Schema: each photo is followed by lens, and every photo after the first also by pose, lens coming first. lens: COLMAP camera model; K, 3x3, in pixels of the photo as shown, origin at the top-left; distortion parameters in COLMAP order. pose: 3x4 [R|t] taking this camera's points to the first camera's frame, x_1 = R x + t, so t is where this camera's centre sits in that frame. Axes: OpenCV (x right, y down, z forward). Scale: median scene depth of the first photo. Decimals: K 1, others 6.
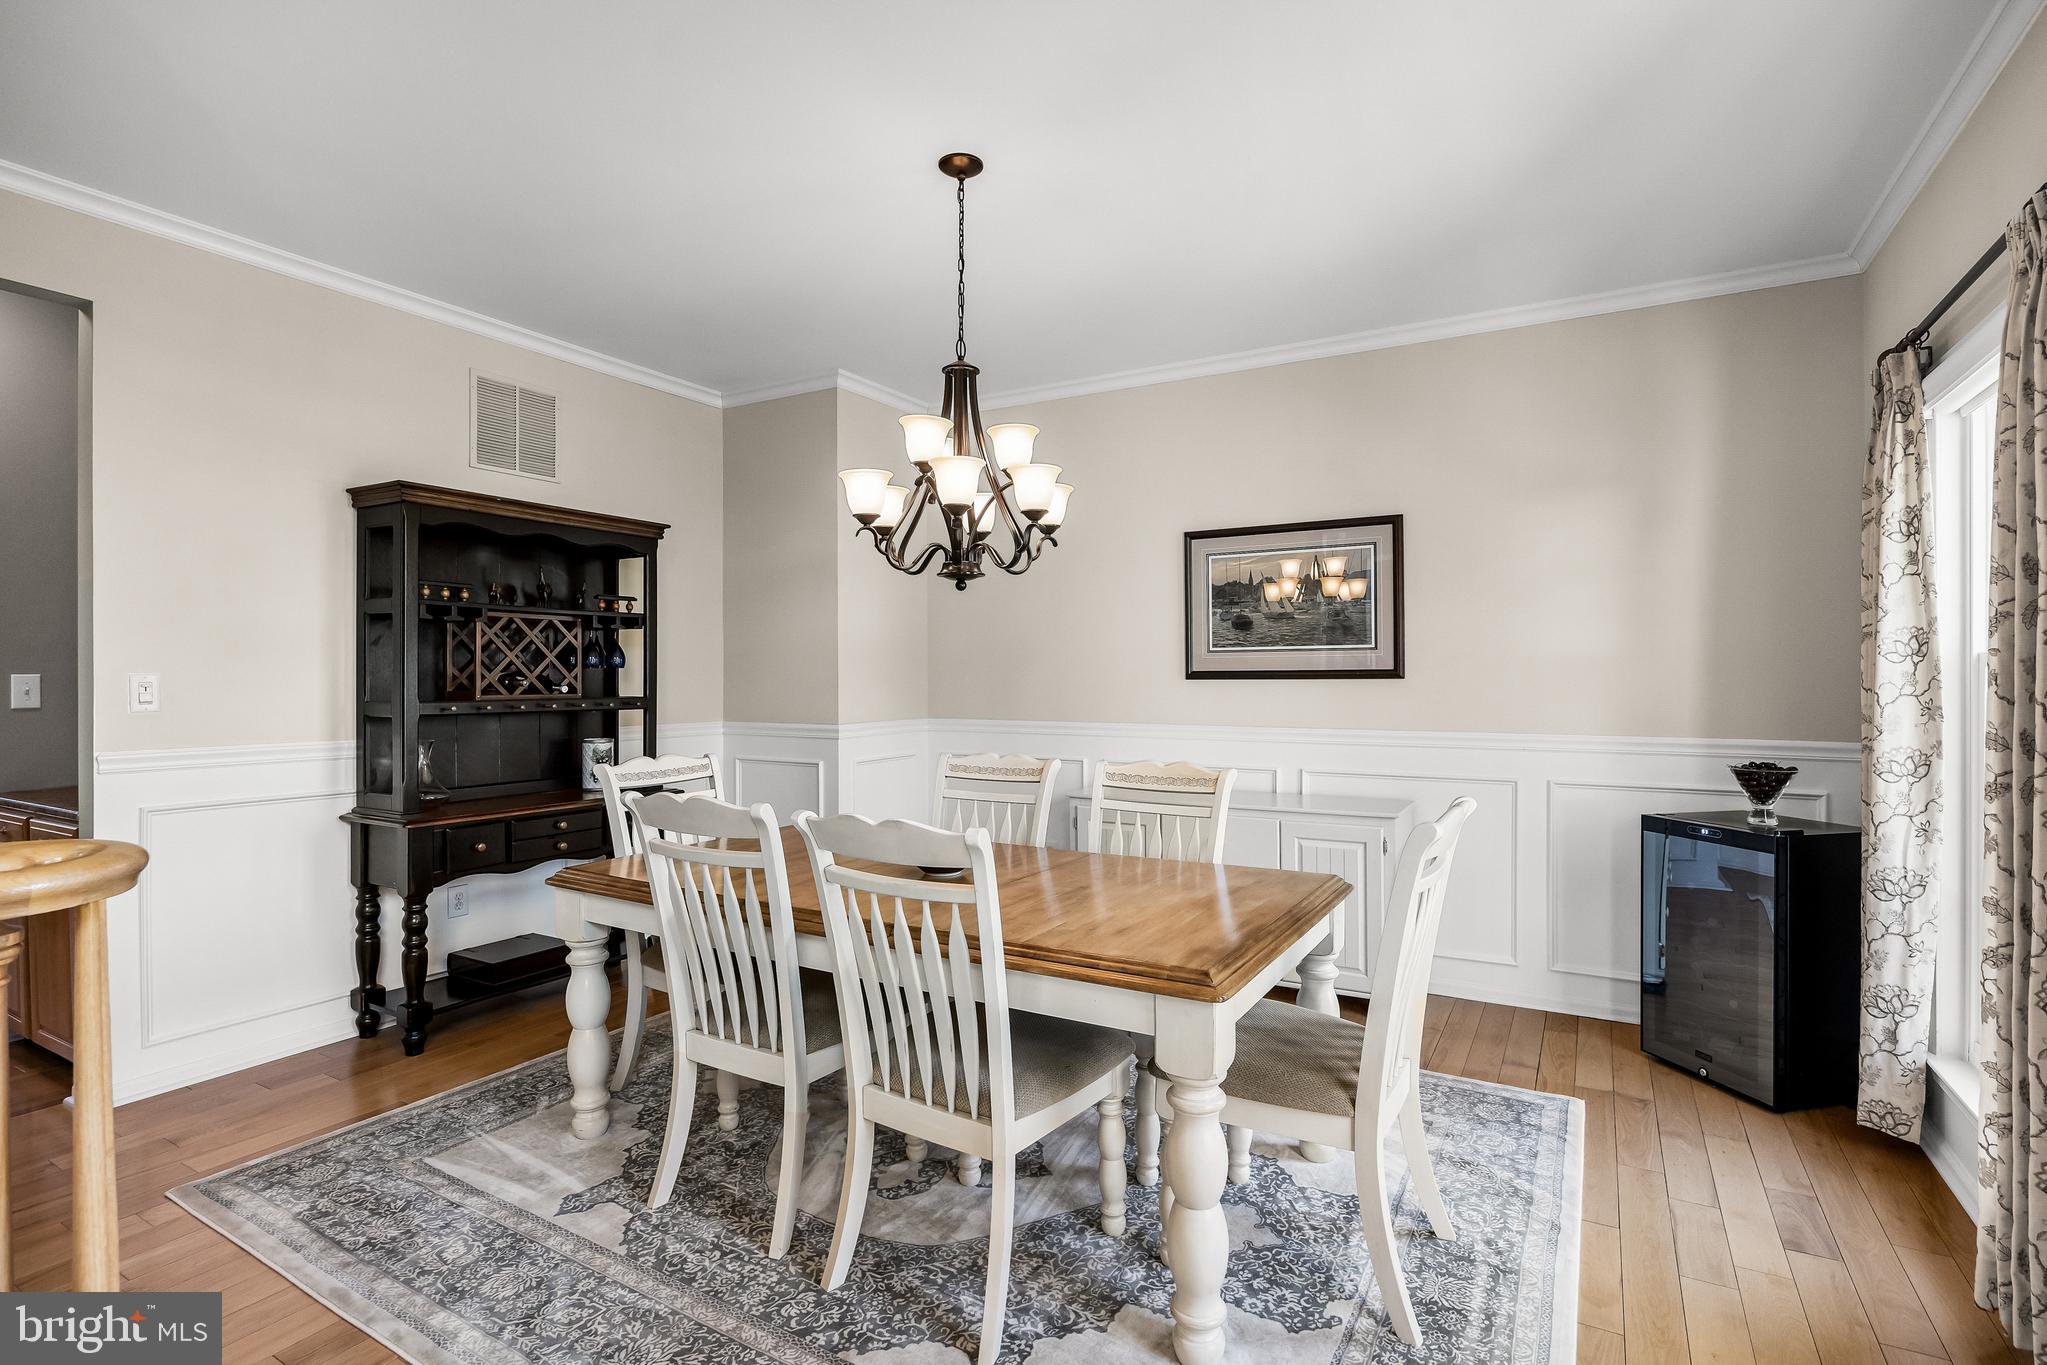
lens RADIAL K [[964.3, 0, 1029.3], [0, 964.3, 678.2], [0, 0, 1]] dist [-0.009861, -0.001107]
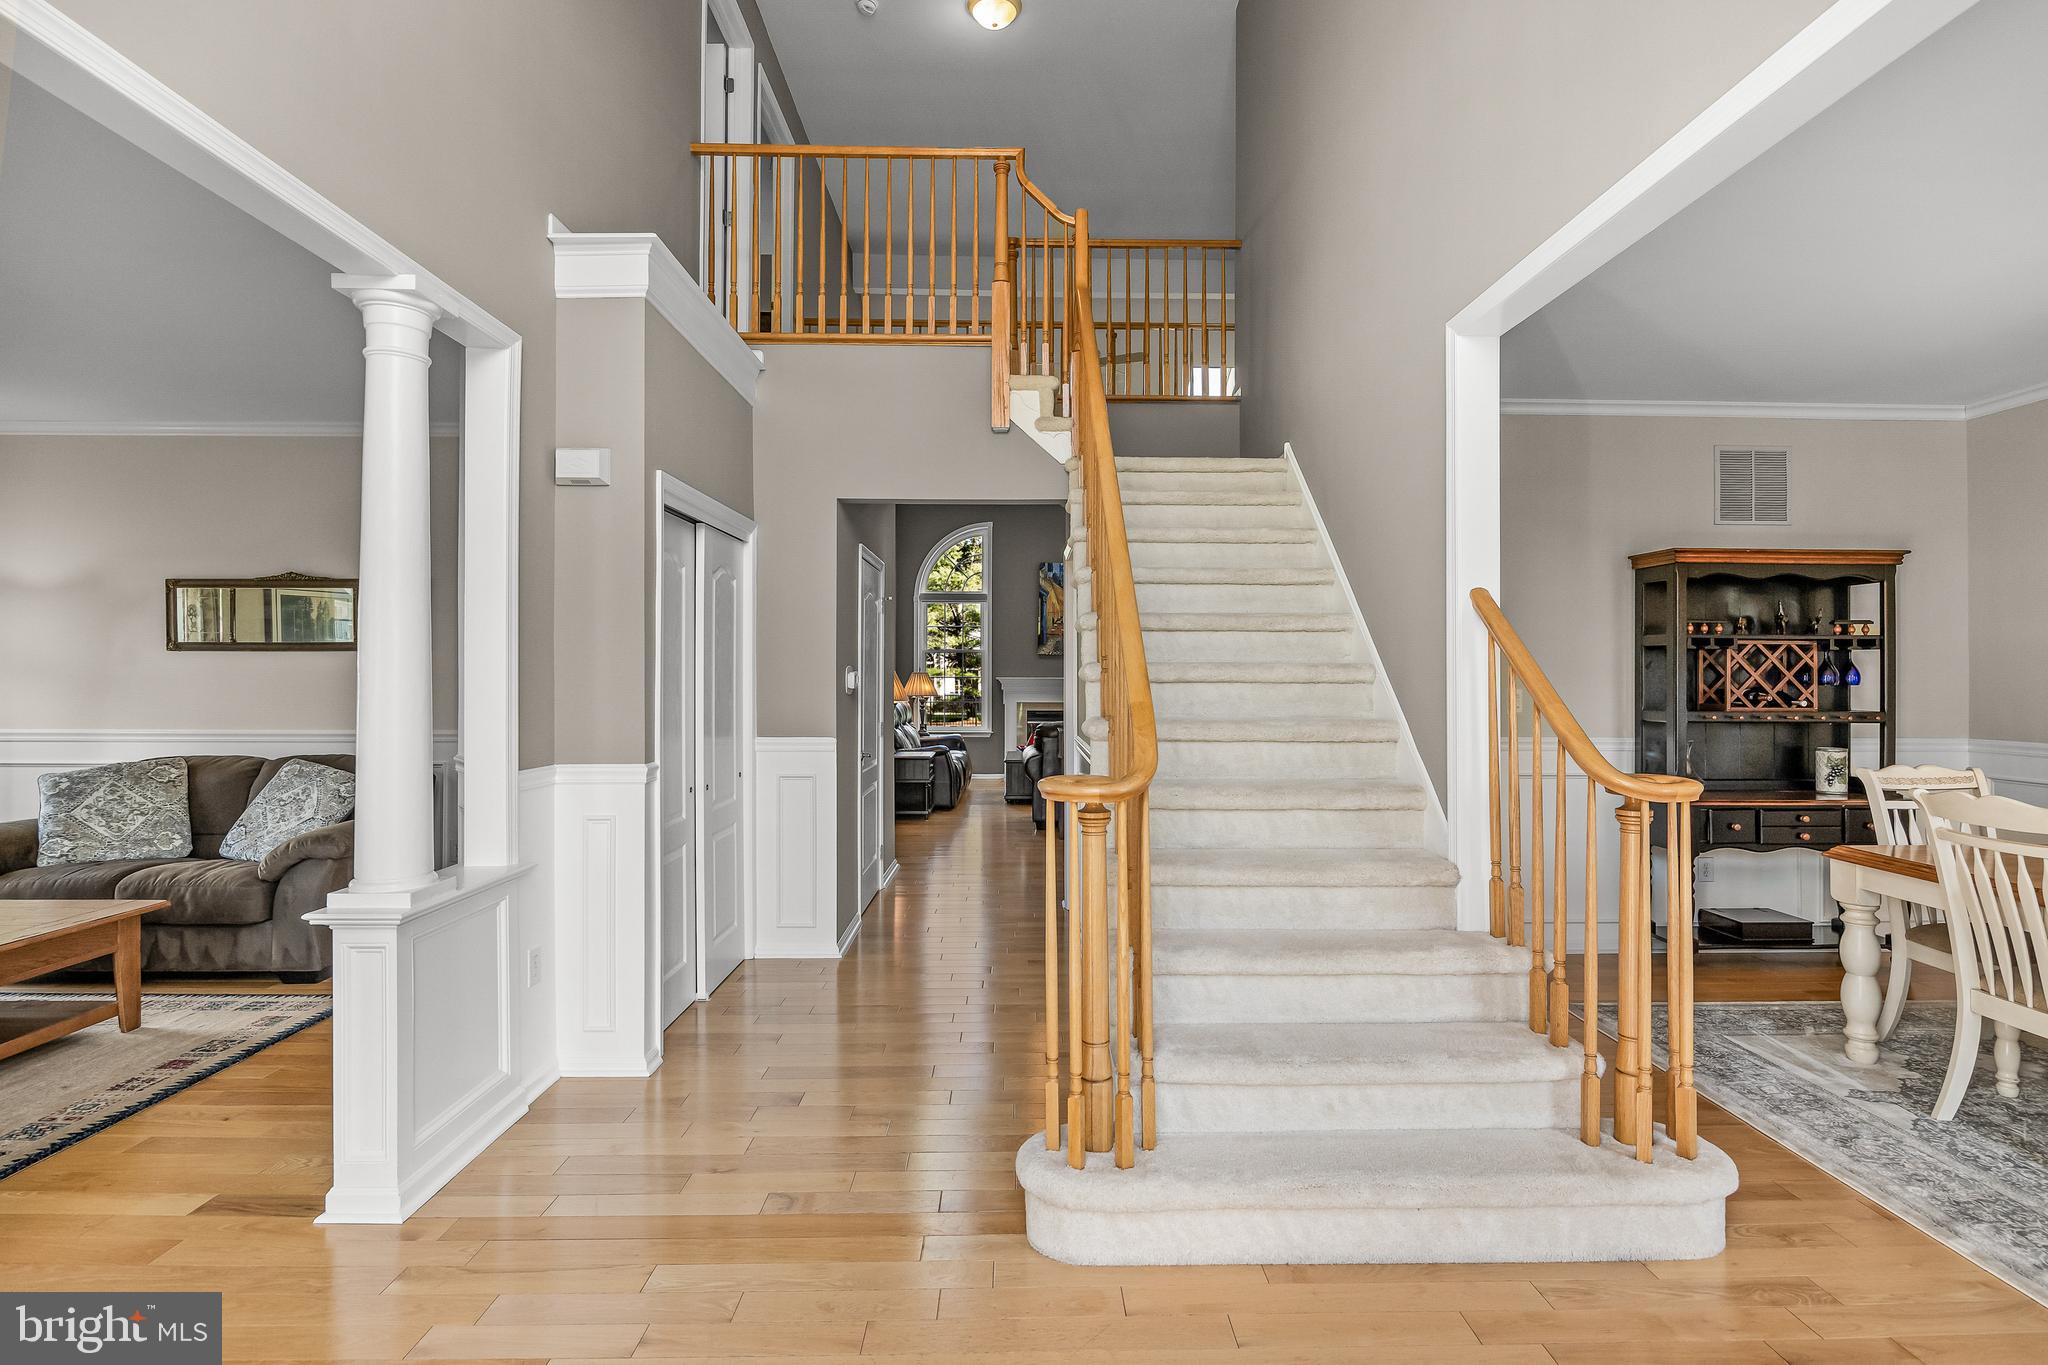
lens RADIAL K [[1009.7, 0, 1026.1], [0, 1009.7, 670.4], [0, 0, 1]] dist [-0.006567, -0.000854]
pose [[0.519775, -0.003618, -0.854296, 0.073569], [-0.005015, 0.999961, -0.007286, -0.016047], [0.854289, 0.008072, 0.519736, -0.462241]]
